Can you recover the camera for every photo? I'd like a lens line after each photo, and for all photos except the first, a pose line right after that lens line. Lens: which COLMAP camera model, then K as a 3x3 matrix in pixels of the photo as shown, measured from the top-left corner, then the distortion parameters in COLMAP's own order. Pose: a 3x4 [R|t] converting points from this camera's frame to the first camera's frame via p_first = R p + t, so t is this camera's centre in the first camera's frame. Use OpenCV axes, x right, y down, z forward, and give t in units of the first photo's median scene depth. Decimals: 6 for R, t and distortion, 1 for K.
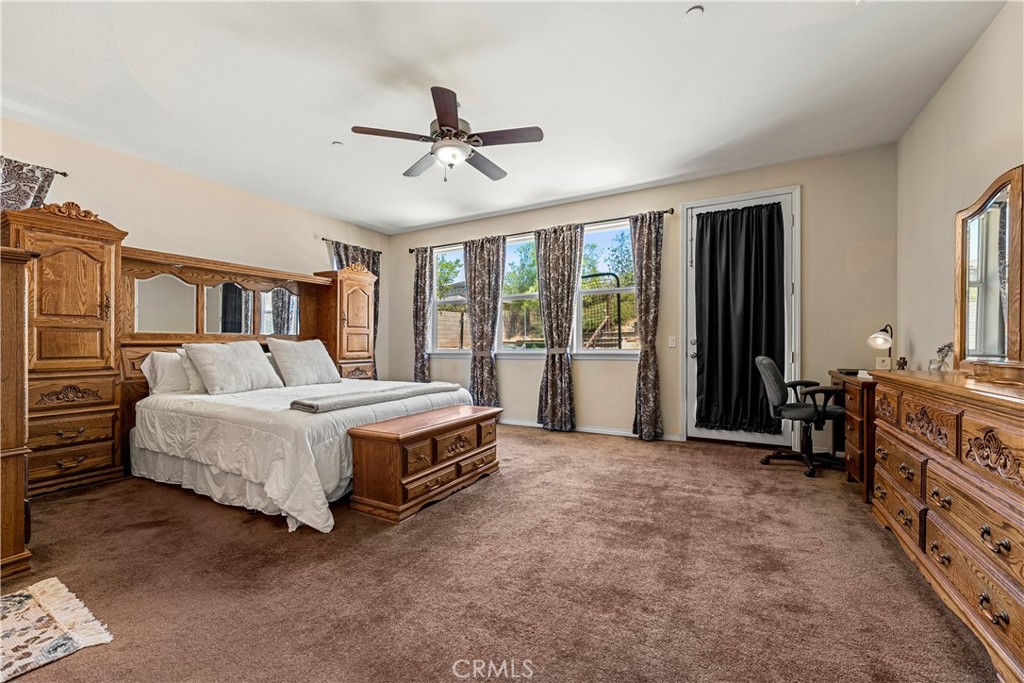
lens RADIAL K [[412.8, 0, 506.8], [0, 412.8, 345.0], [0, 0, 1]] dist [-0.001713, -0.000024]
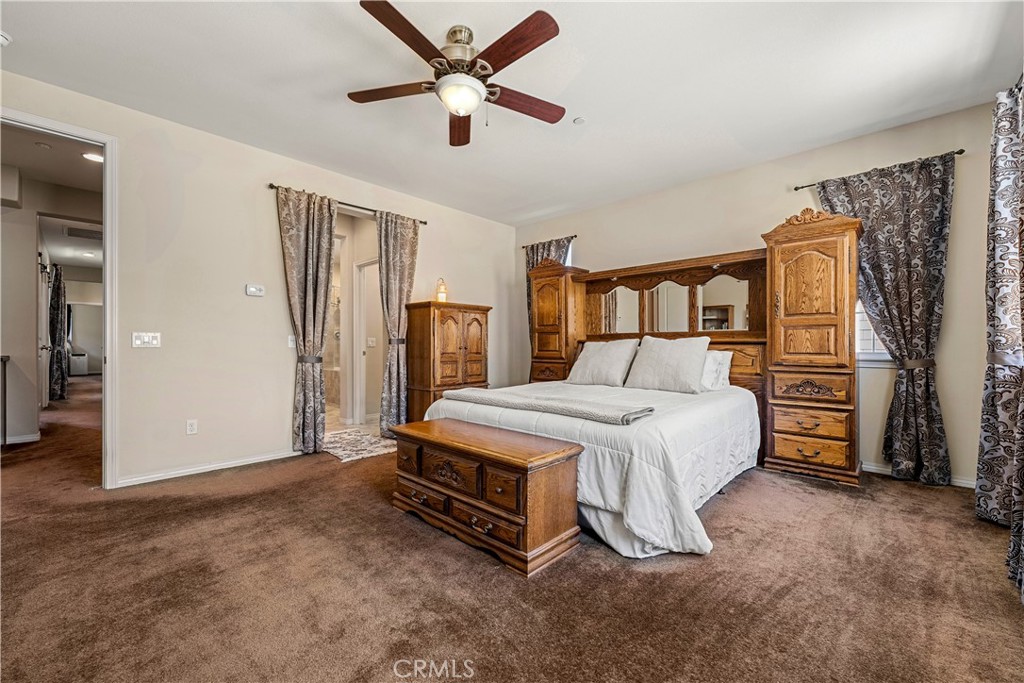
lens RADIAL K [[412.8, 0, 505.0], [0, 412.8, 339.7], [0, 0, 1]] dist [-0.001713, -0.000024]
pose [[-0.242577, -0.007648, -0.970102, 0.539281], [-0.004804, 0.999966, -0.006682, -0.000756], [0.970120, 0.003040, -0.242605, 1.155812]]
